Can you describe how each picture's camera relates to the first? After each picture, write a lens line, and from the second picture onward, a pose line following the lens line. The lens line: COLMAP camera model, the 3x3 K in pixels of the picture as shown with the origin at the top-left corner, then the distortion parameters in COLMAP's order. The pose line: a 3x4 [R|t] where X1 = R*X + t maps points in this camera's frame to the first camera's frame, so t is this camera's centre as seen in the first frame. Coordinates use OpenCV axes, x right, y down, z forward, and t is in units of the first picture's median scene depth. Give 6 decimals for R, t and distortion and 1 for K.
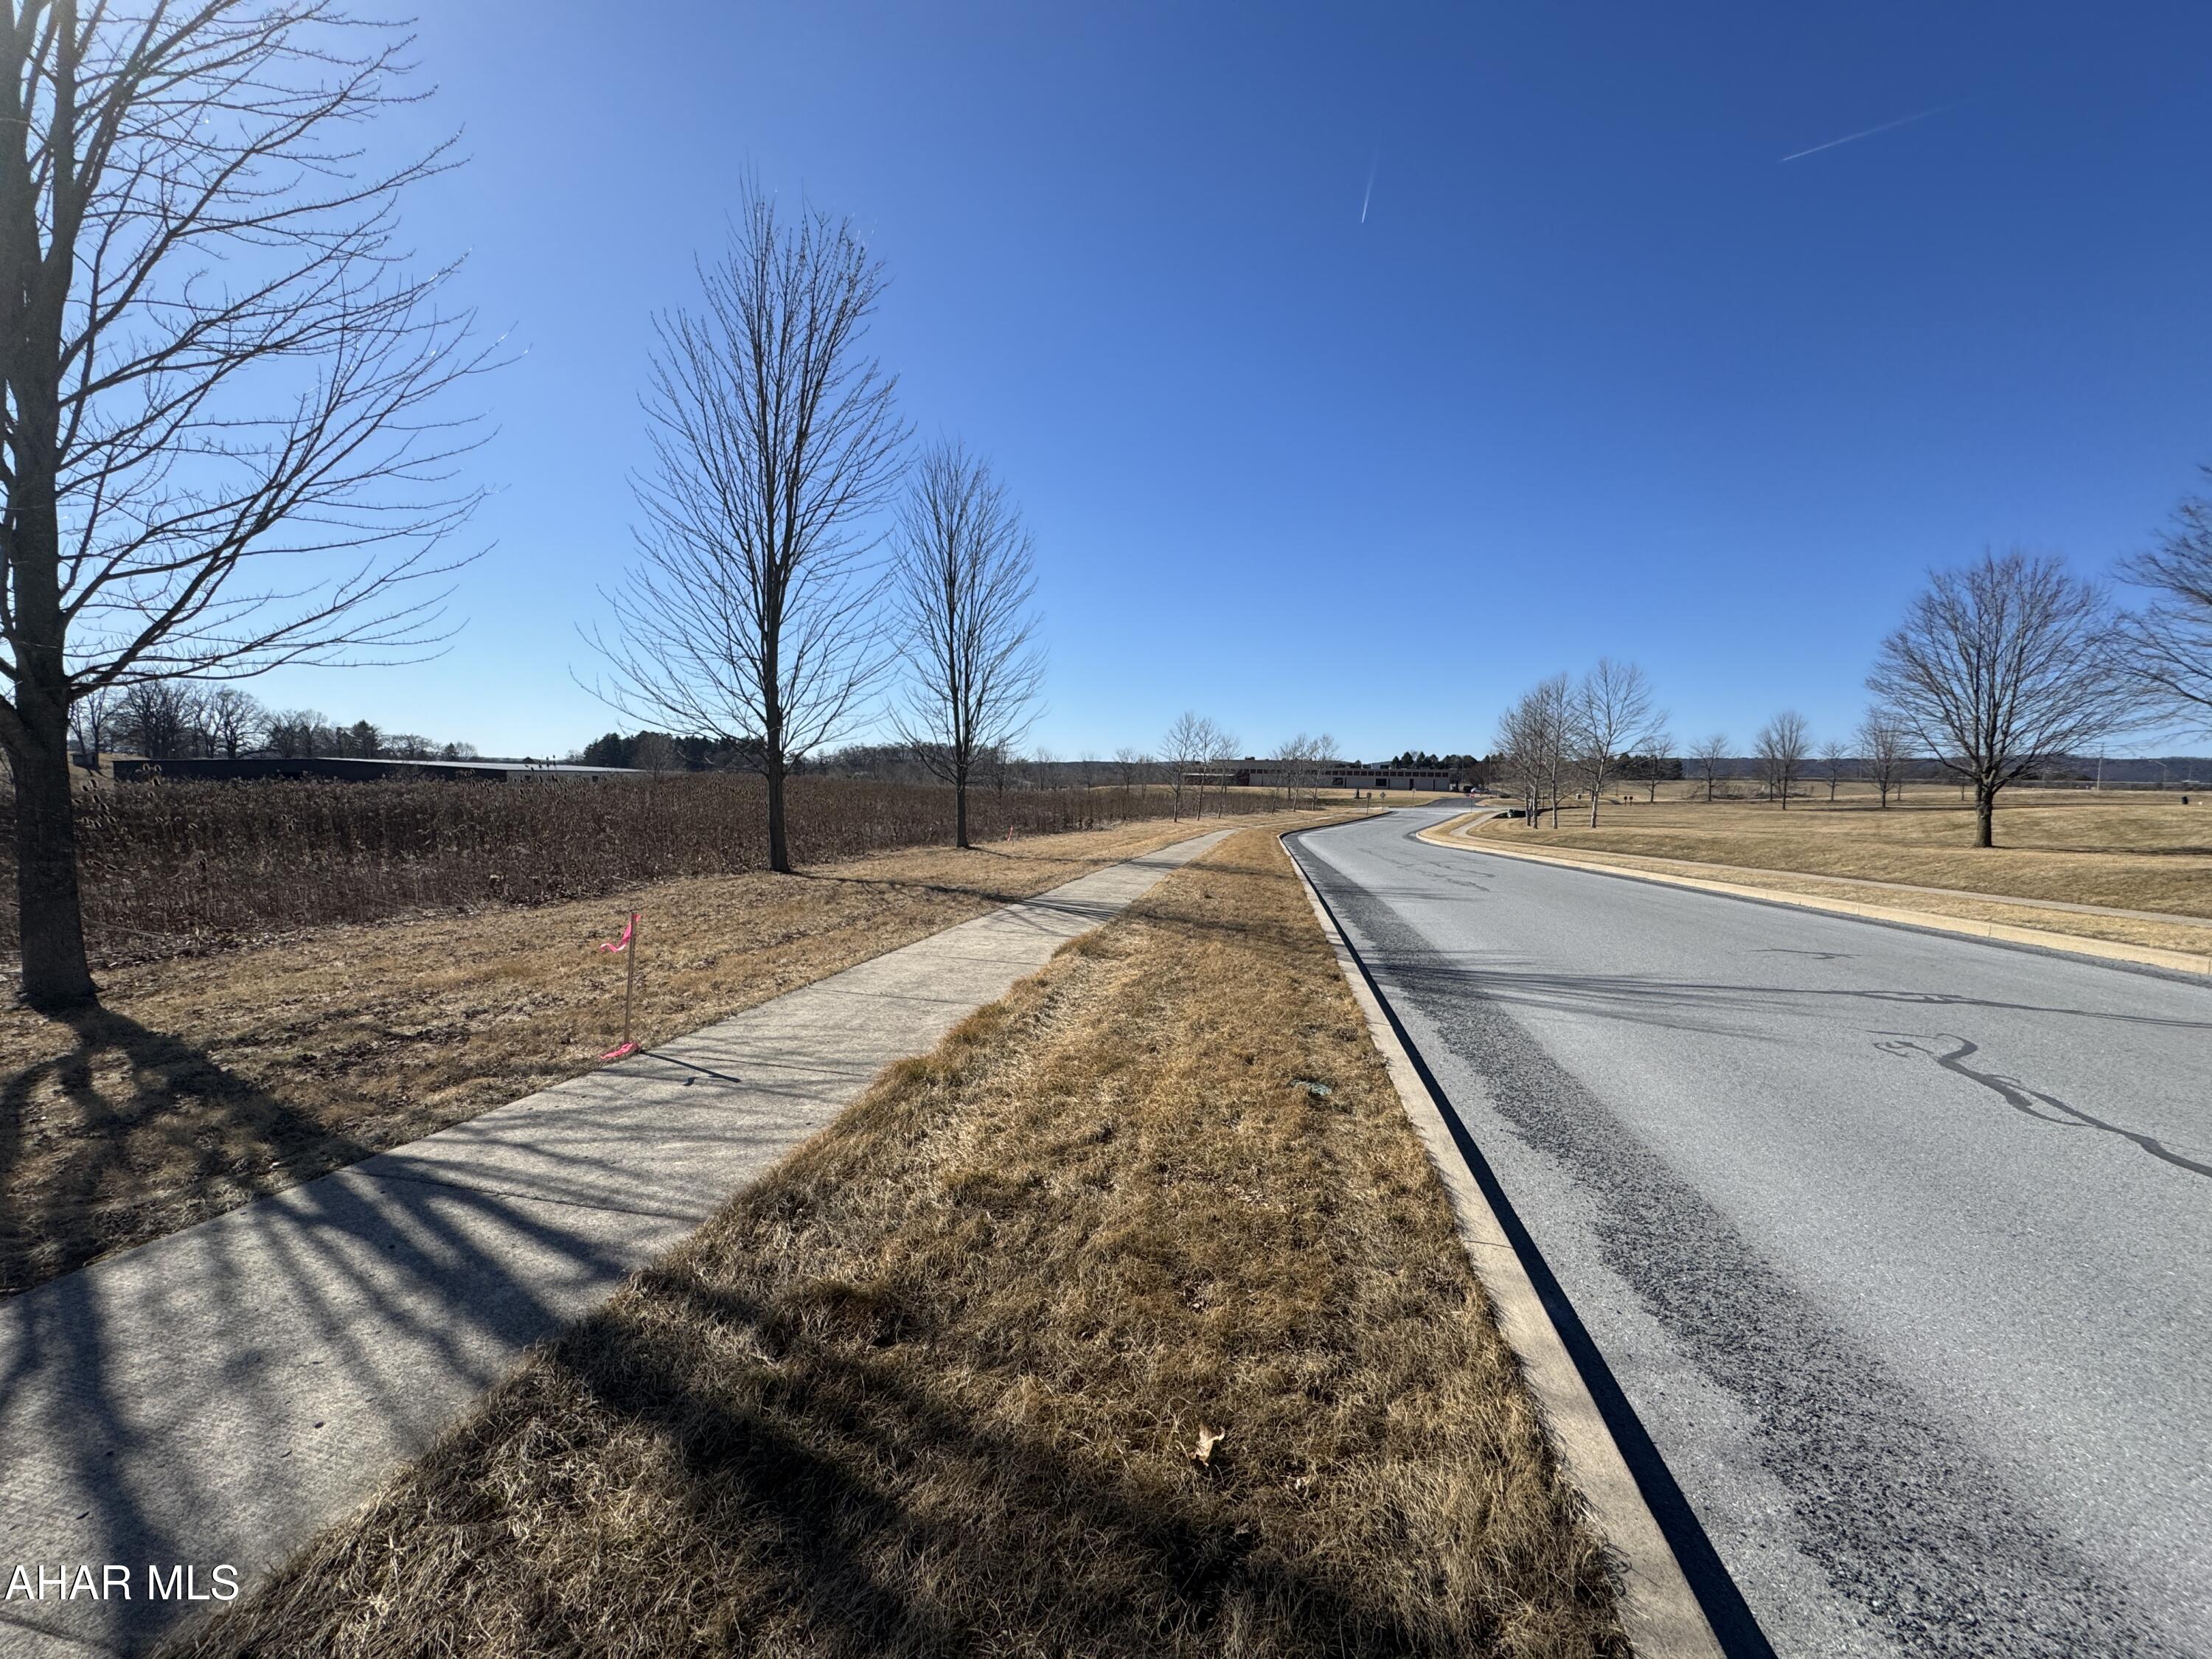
lens RADIAL K [[873.1, 0, 1098.3], [0, 873.1, 827.8], [0, 0, 1]] dist [-0.006297, 0.000933]
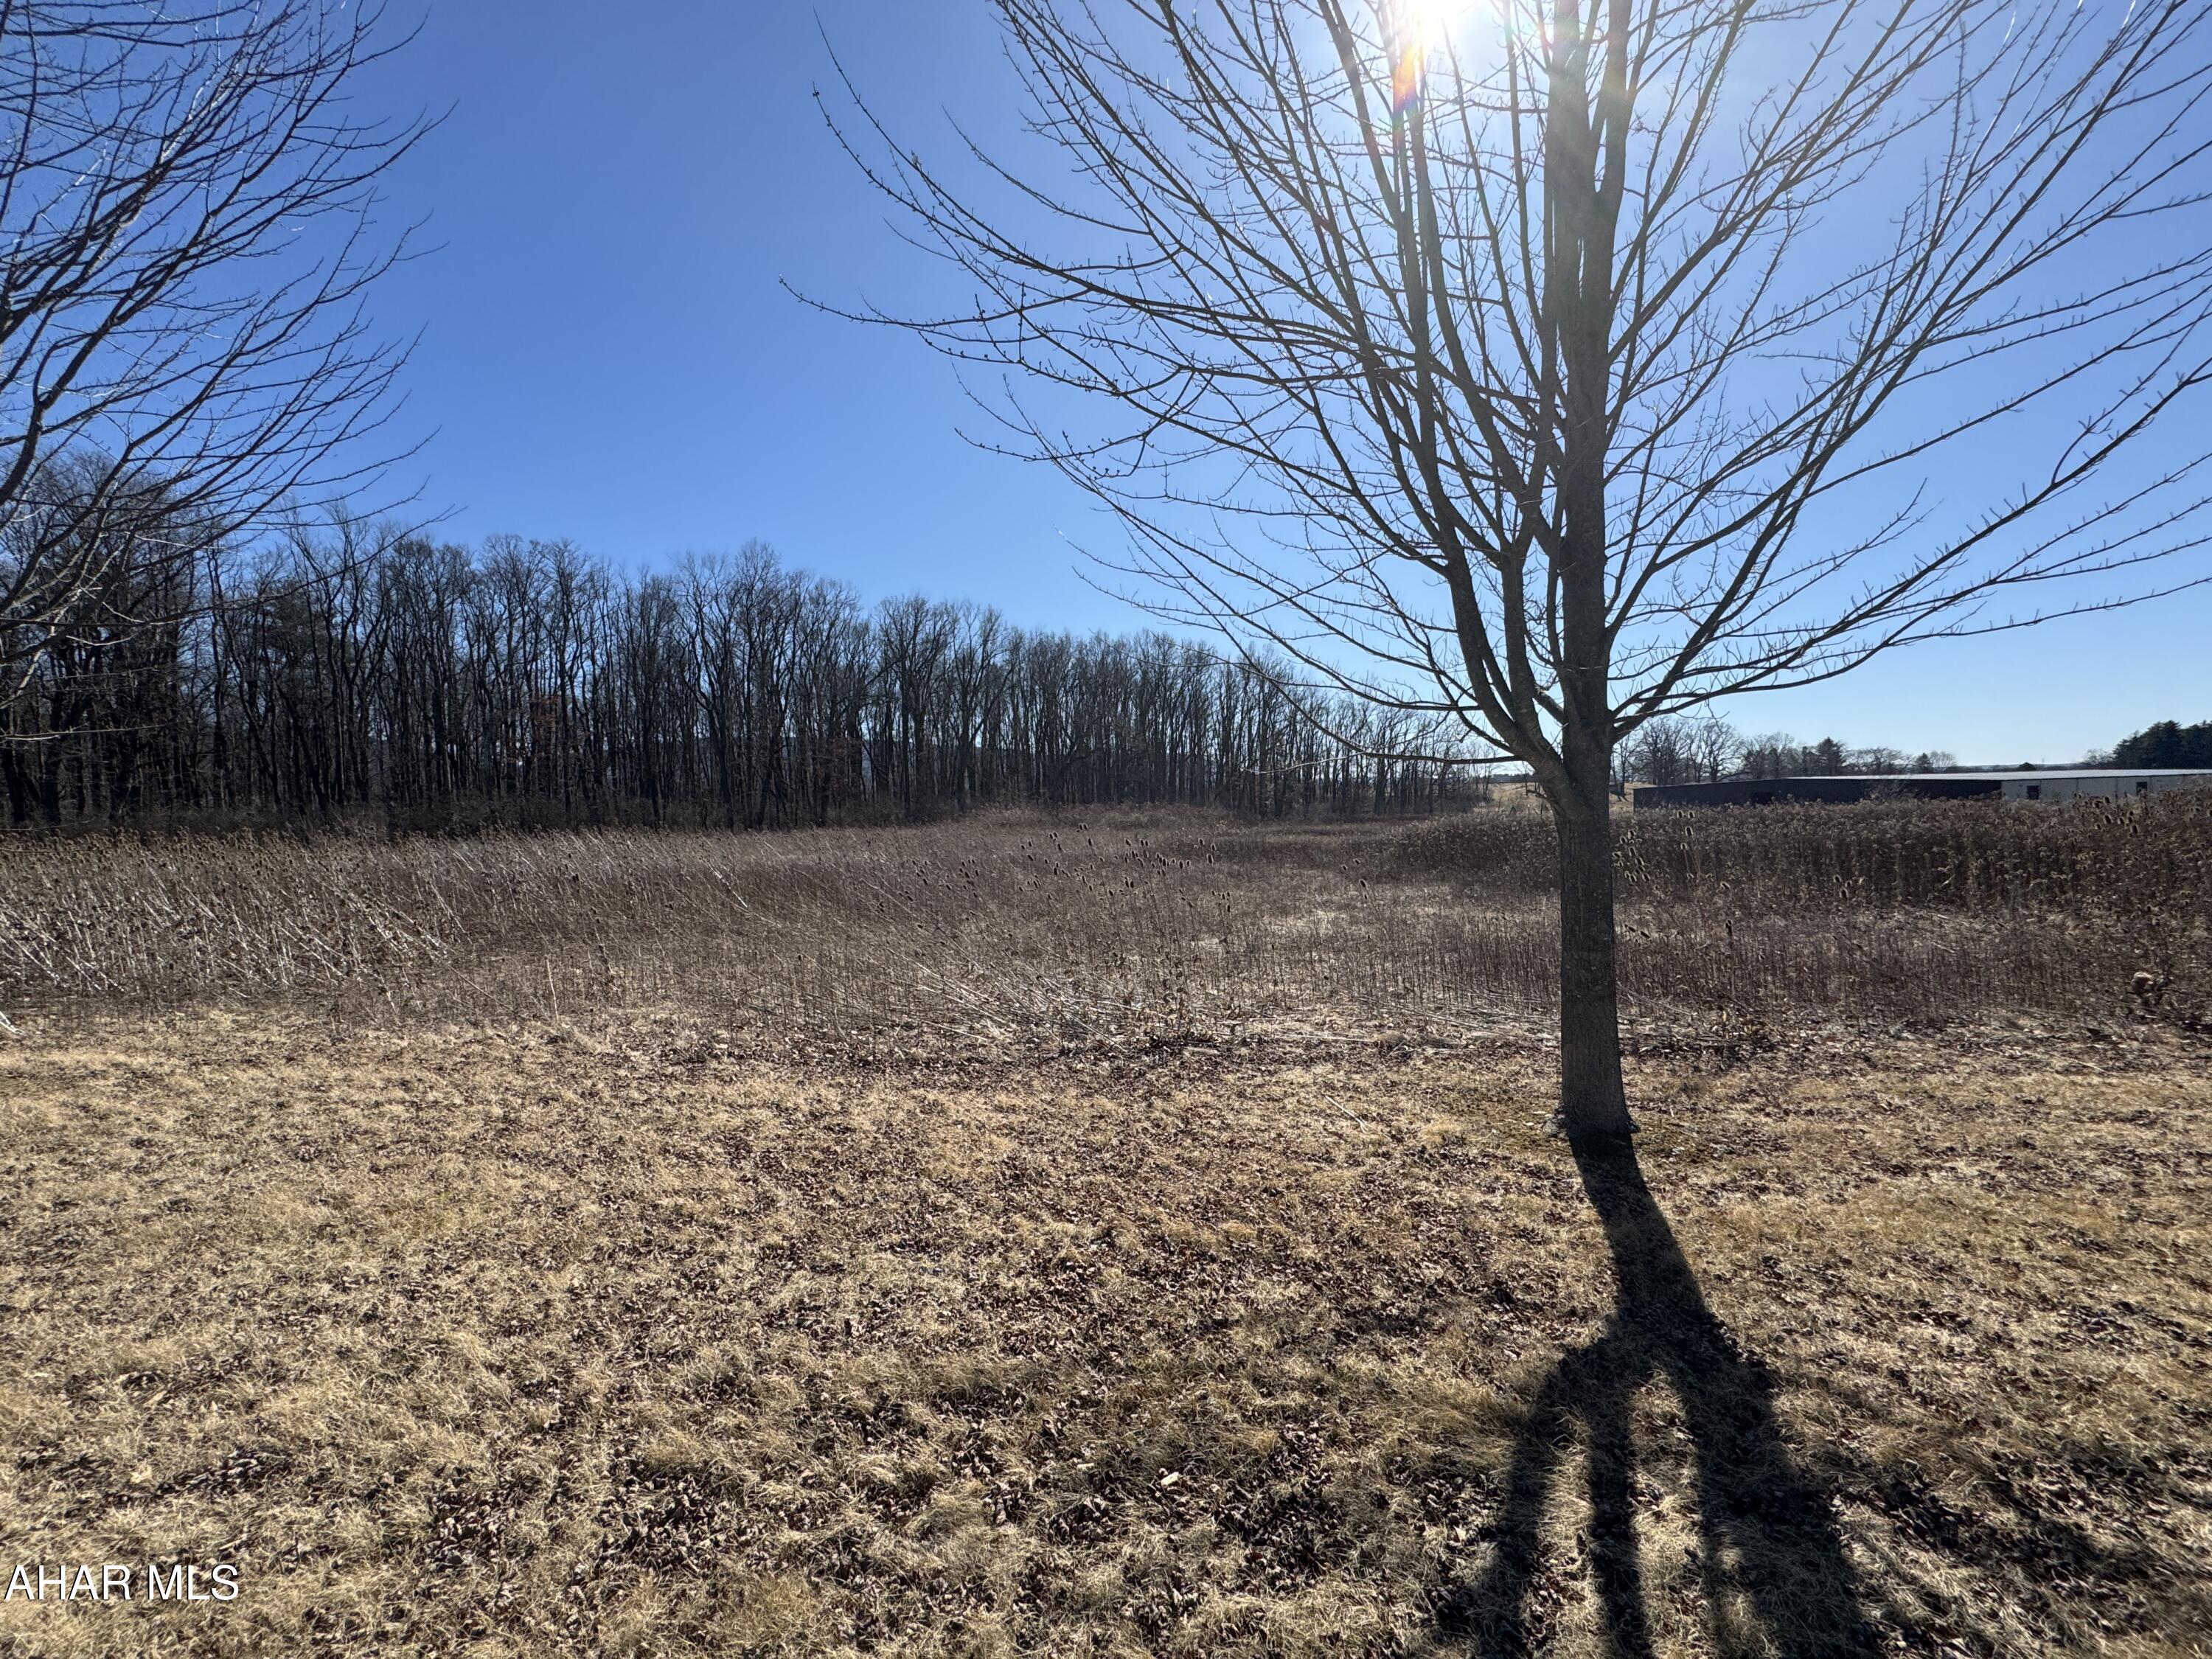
lens RADIAL K [[873.1, 0, 1103.1], [0, 873.1, 823.5], [0, 0, 1]] dist [-0.006297, 0.000933]
pose [[0.175167, -0.002504, -0.984536, -0.123969], [-0.021272, 0.999754, -0.006327, -0.014842], [0.984309, 0.022051, 0.175071, 0.103498]]
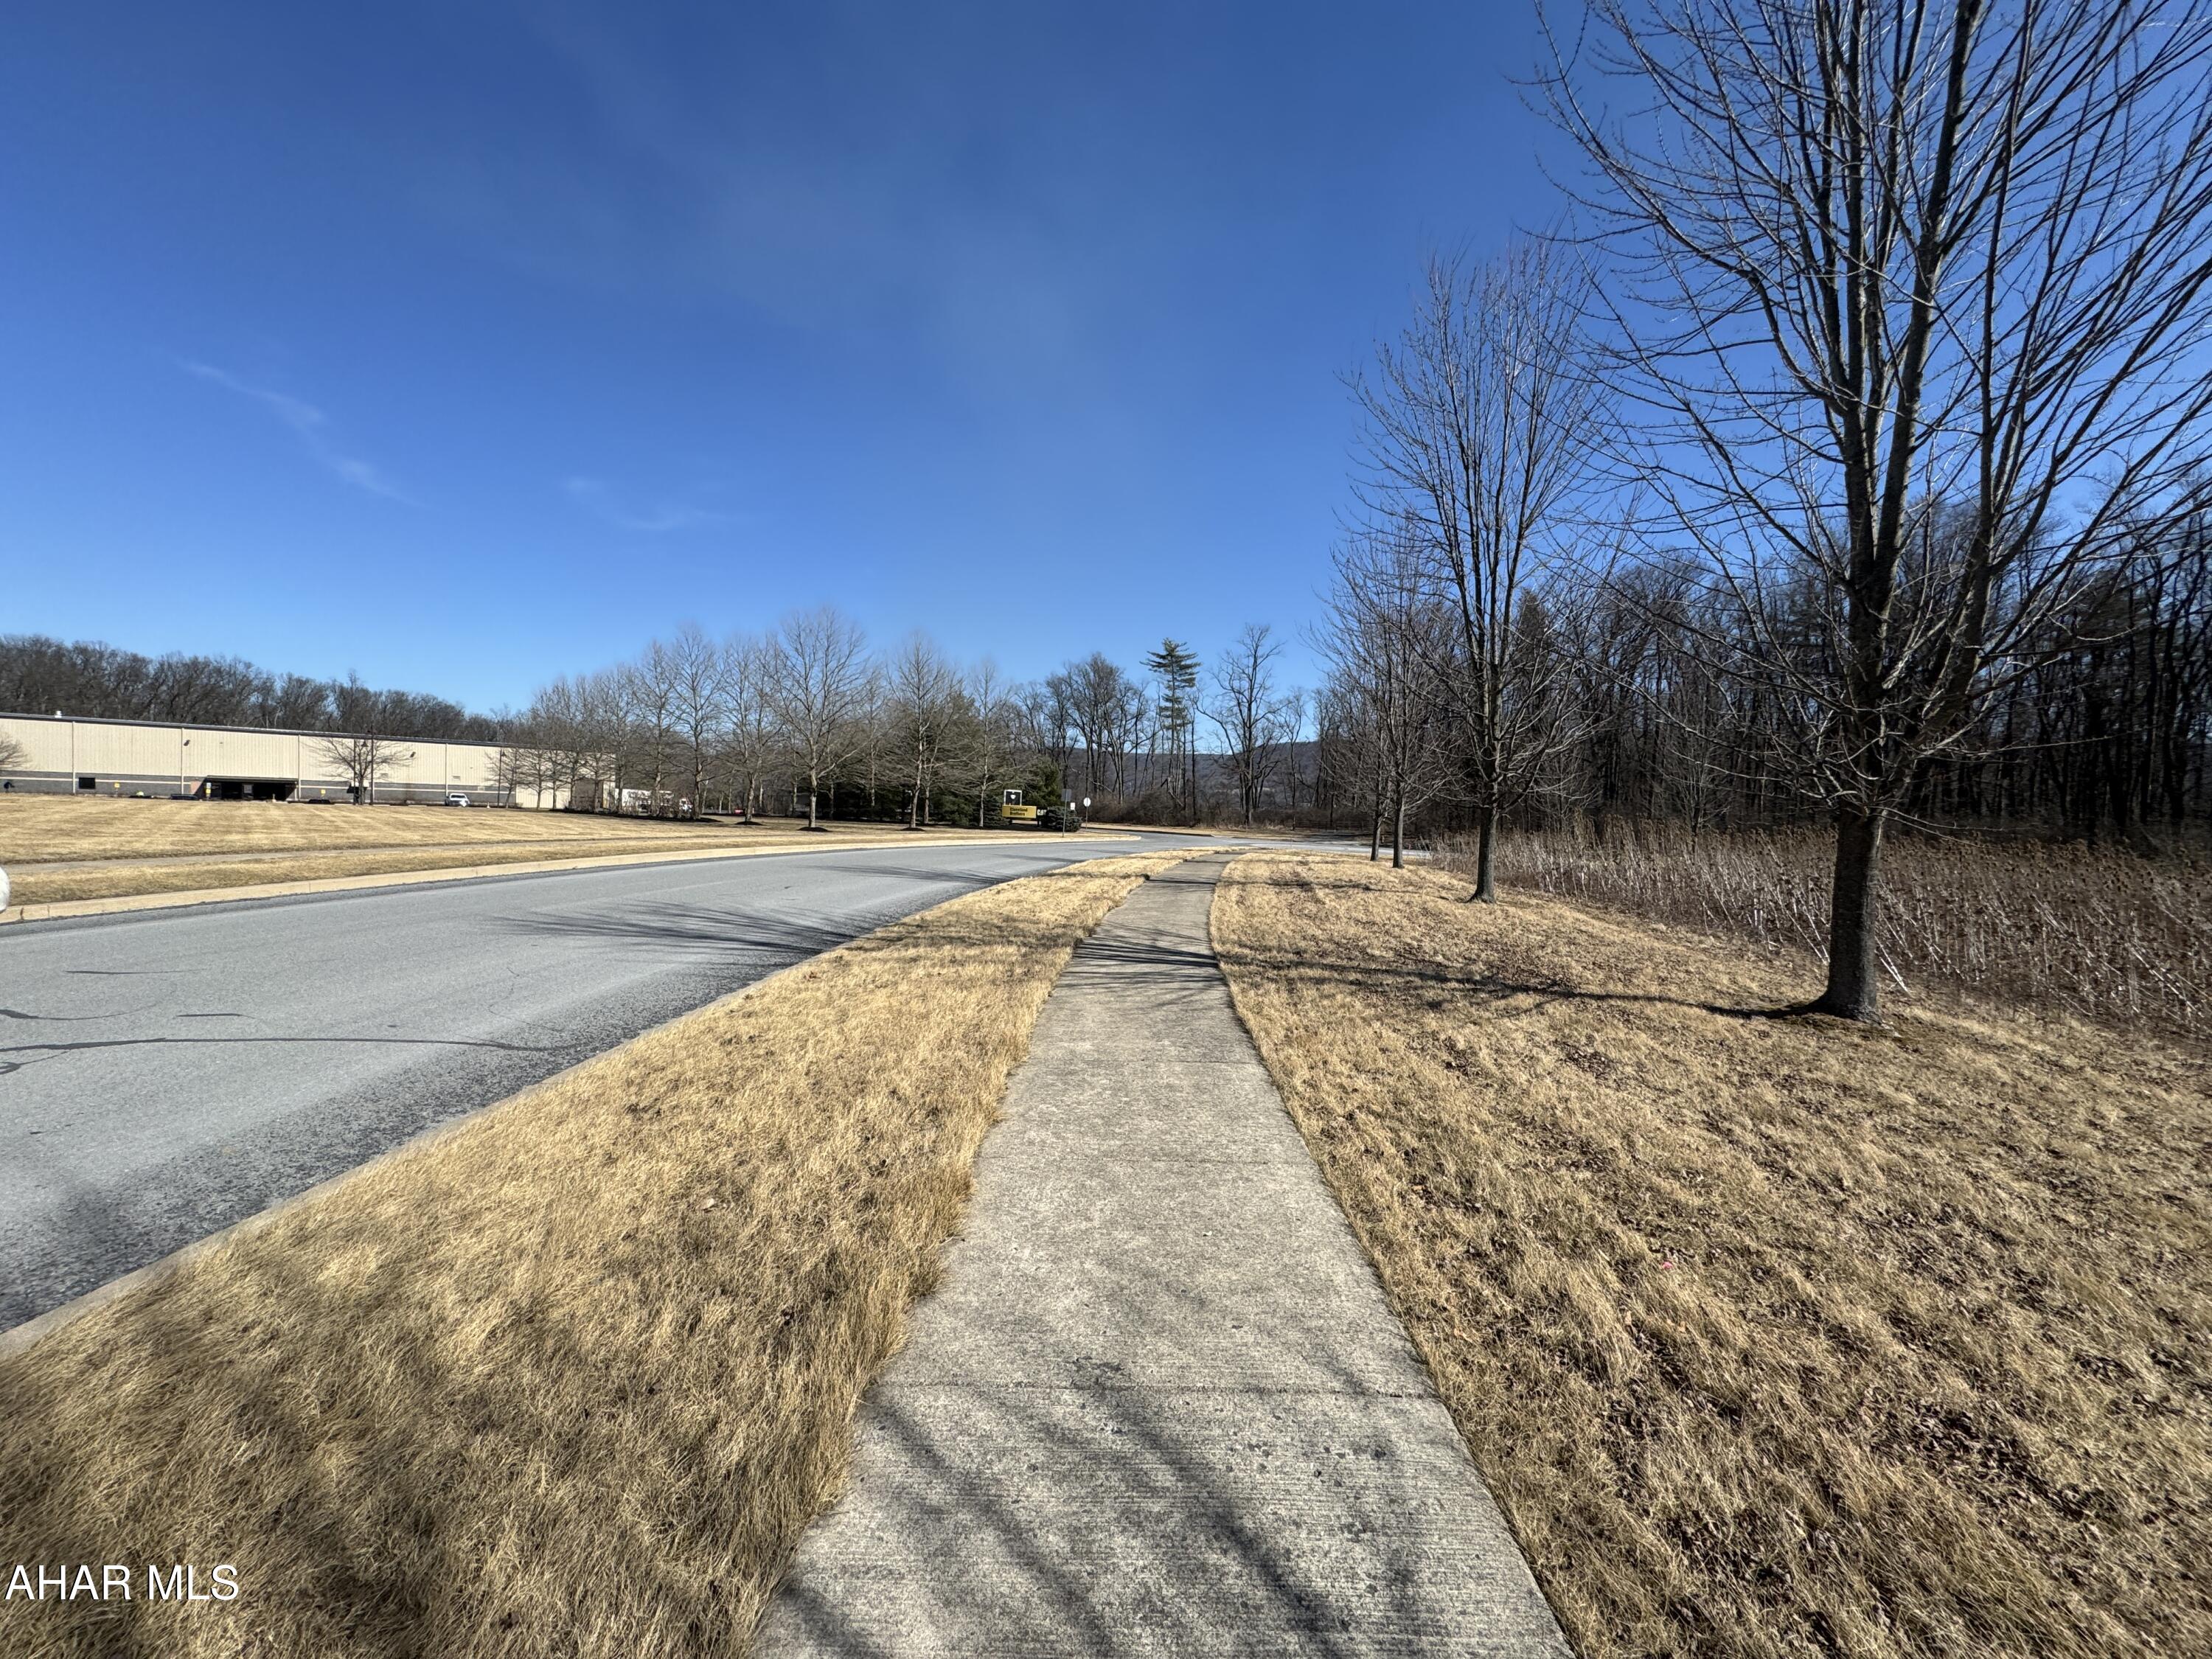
lens RADIAL K [[873.1, 0, 1095.7], [0, 873.1, 827.2], [0, 0, 1]] dist [-0.006297, 0.000933]
pose [[-0.985081, -0.053492, -0.163564, -0.079072], [-0.066681, 0.994858, 0.076237, -0.011741], [0.158645, 0.086007, -0.983583, 0.089463]]
